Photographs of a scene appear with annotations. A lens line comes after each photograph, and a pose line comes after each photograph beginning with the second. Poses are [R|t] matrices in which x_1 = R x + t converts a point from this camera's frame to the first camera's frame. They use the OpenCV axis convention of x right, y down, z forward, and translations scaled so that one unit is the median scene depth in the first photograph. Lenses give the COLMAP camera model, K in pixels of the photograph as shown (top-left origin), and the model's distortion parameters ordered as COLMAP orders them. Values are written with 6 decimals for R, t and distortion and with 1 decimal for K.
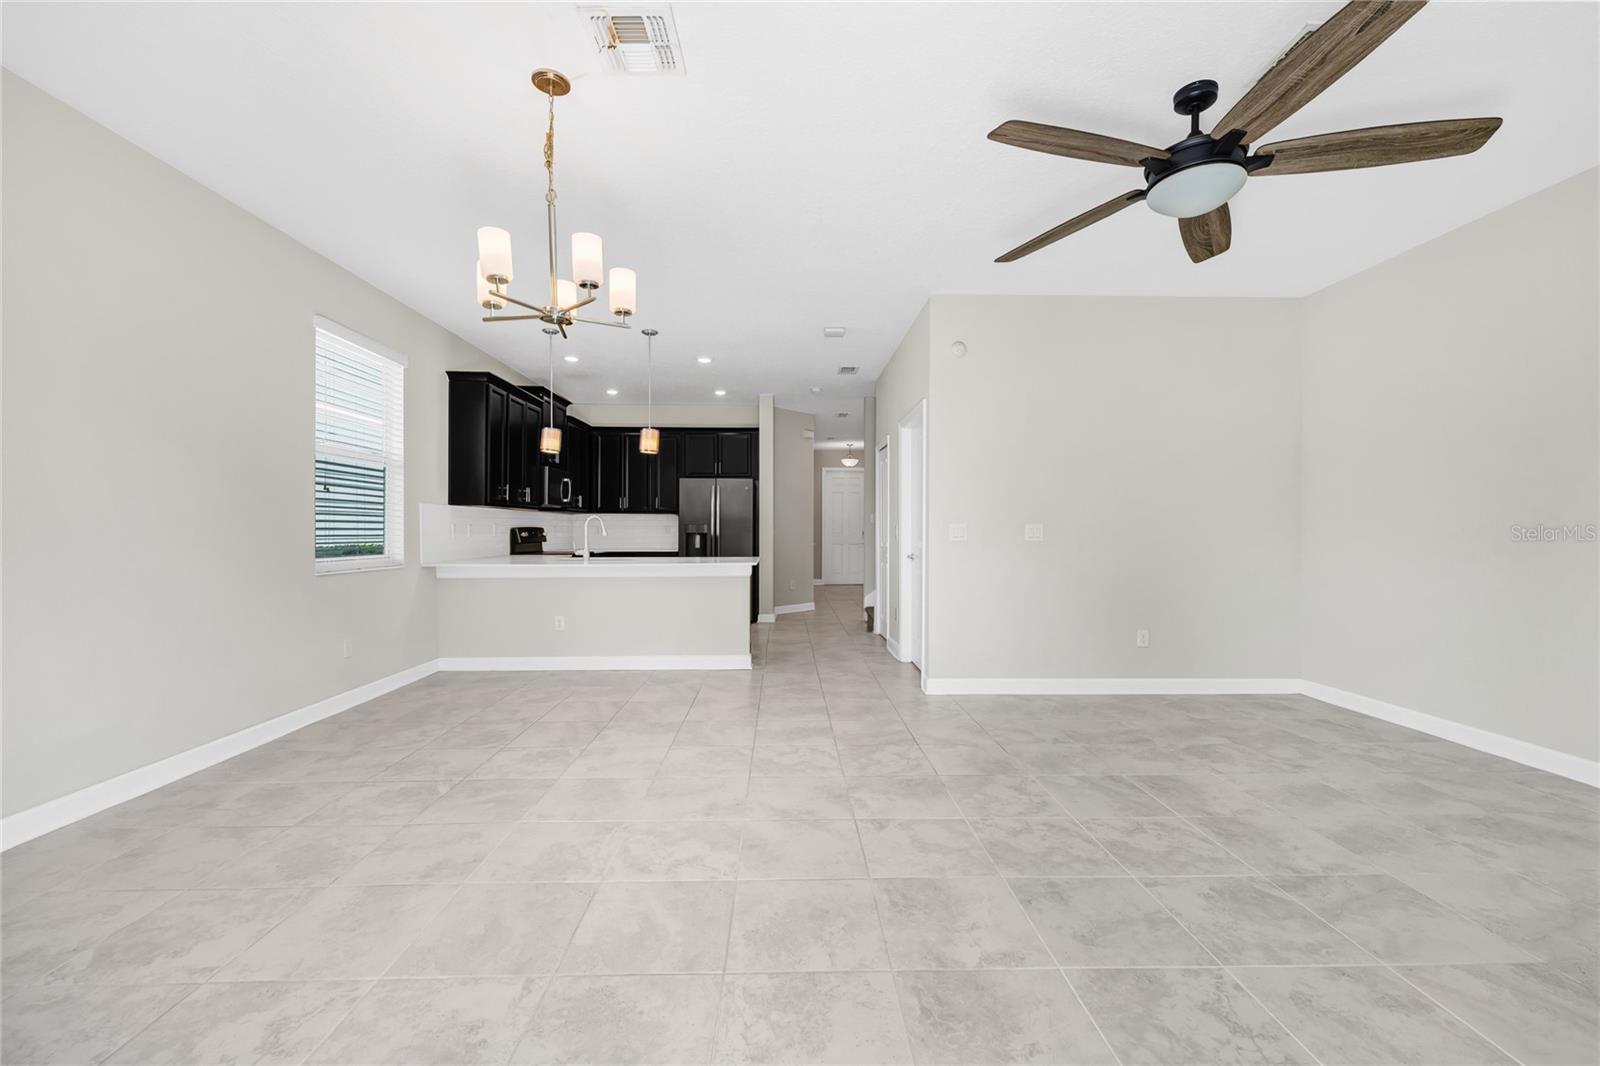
lens RADIAL K [[644.4, 0, 797.1], [0, 644.4, 538.7], [0, 0, 1]] dist [0.000895, -0.000786]
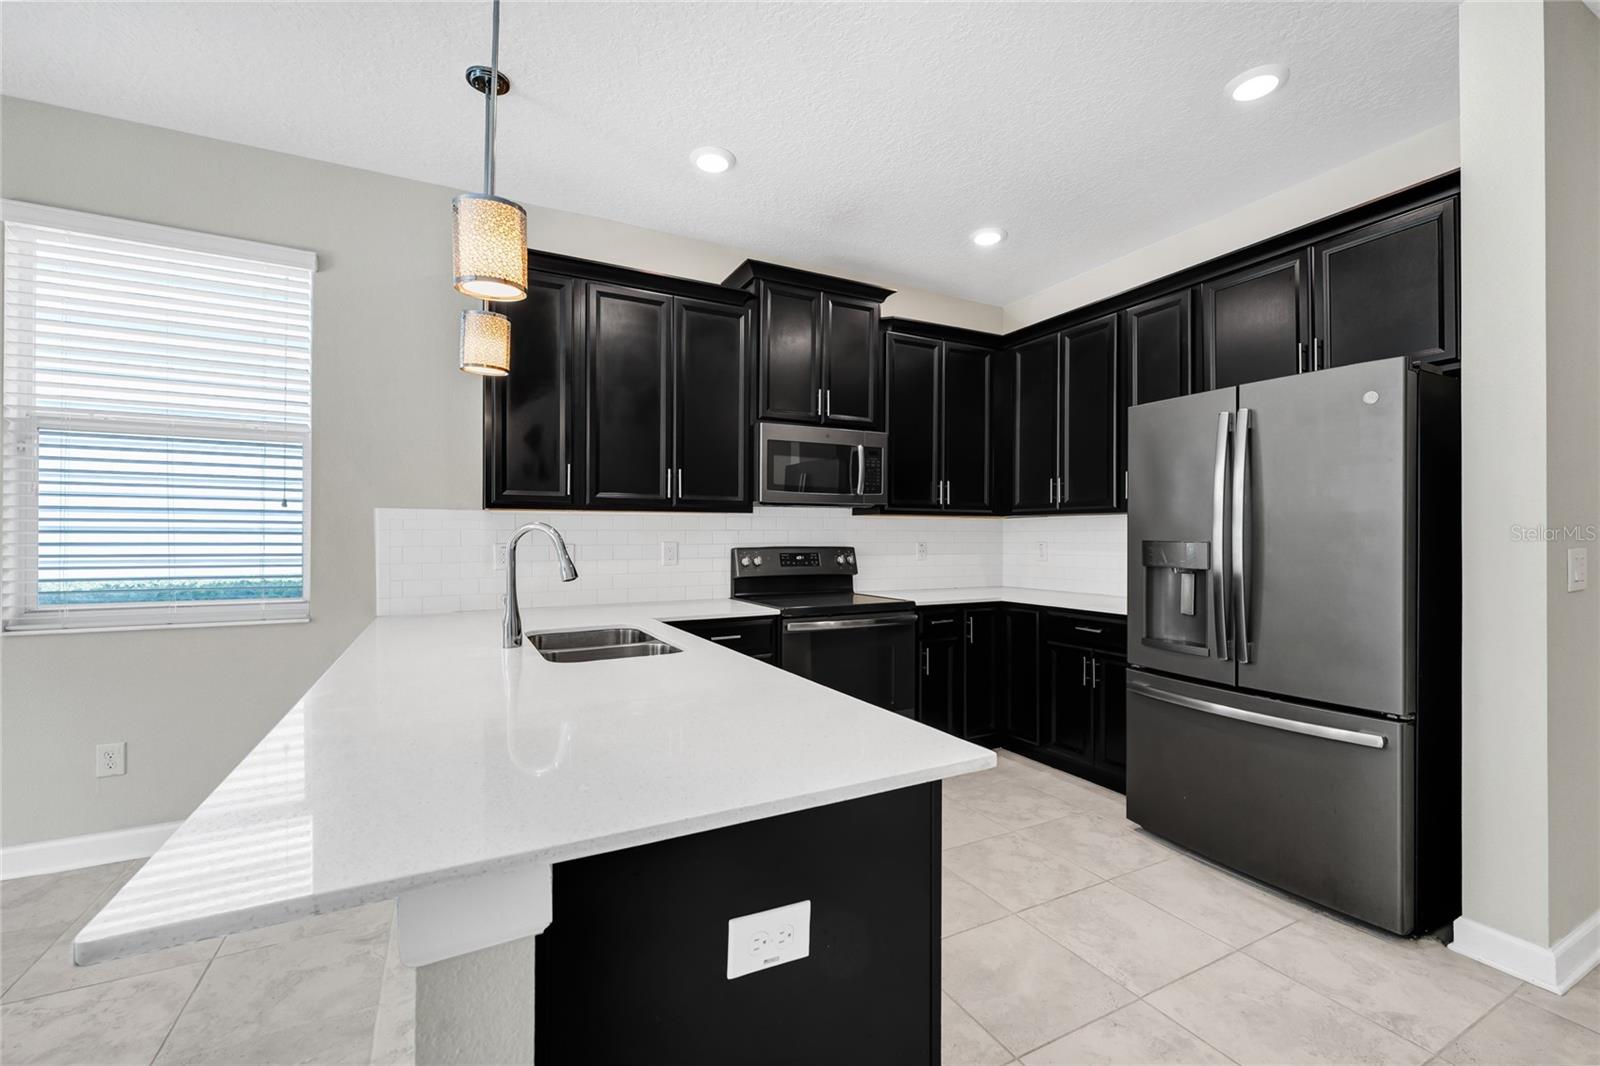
lens RADIAL K [[644.4, 0, 794.2], [0, 644.4, 531.7], [0, 0, 1]] dist [0.000895, -0.000786]
pose [[0.431731, -0.011716, -0.901926, 0.084467], [-0.012625, 0.999739, -0.019029, -0.029665], [0.901914, 0.019602, 0.431471, 1.134525]]
